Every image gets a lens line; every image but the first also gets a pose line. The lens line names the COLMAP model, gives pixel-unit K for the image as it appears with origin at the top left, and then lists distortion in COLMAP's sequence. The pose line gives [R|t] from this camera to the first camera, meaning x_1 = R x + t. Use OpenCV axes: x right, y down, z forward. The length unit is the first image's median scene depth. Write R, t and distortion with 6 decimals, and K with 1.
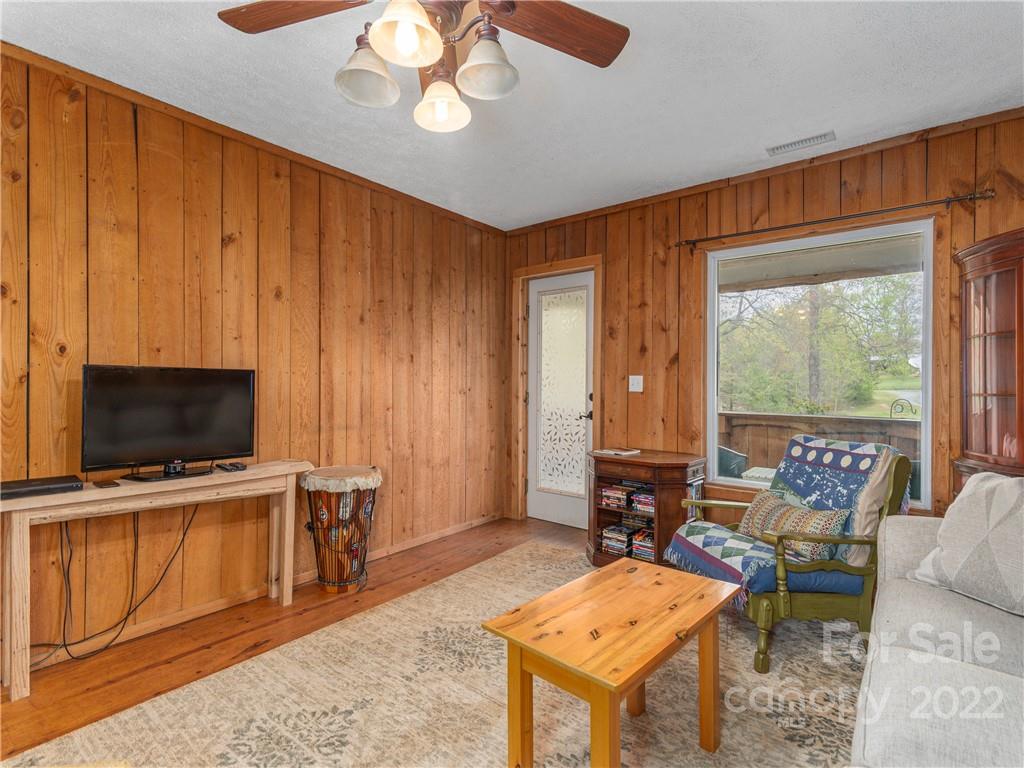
lens RADIAL K [[499.6, 0, 512.0], [0, 499.6, 384.0], [0, 0, 1]] dist [0.008664, 0.001076]
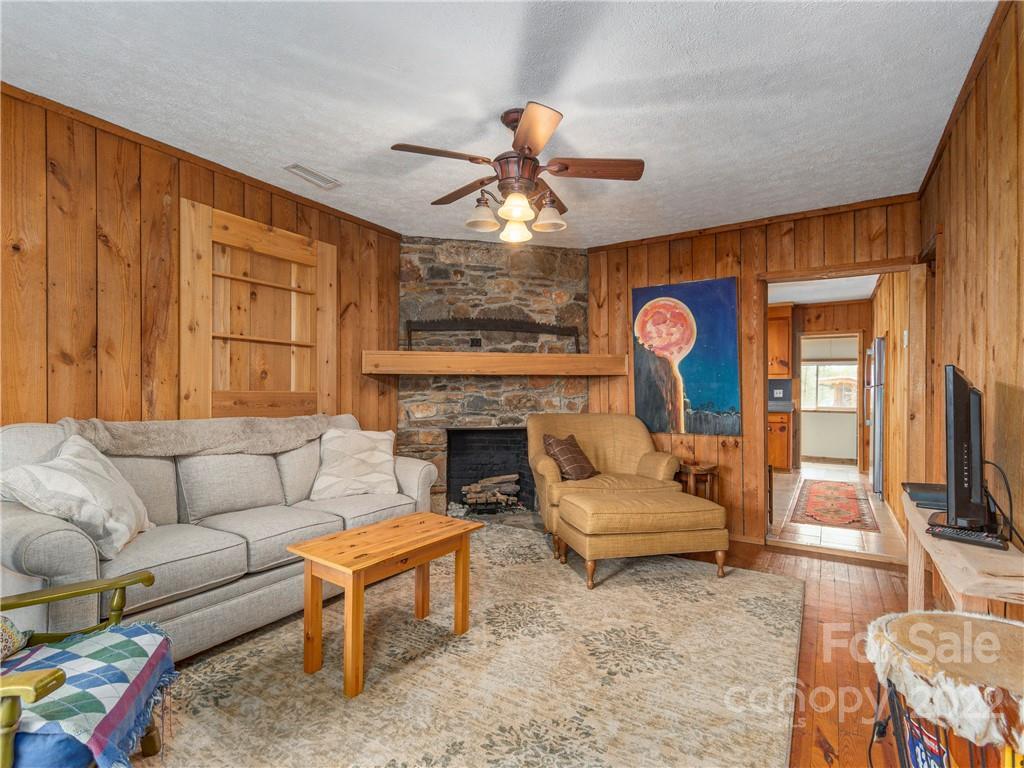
lens RADIAL K [[499.6, 0, 512.0], [0, 499.6, 384.0], [0, 0, 1]] dist [0.008664, 0.001076]
pose [[-0.992117, -0.011093, -0.124820, 0.051416], [-0.008706, 0.999769, -0.019657, 0.013013], [0.125009, -0.018416, -0.991985, 2.087802]]
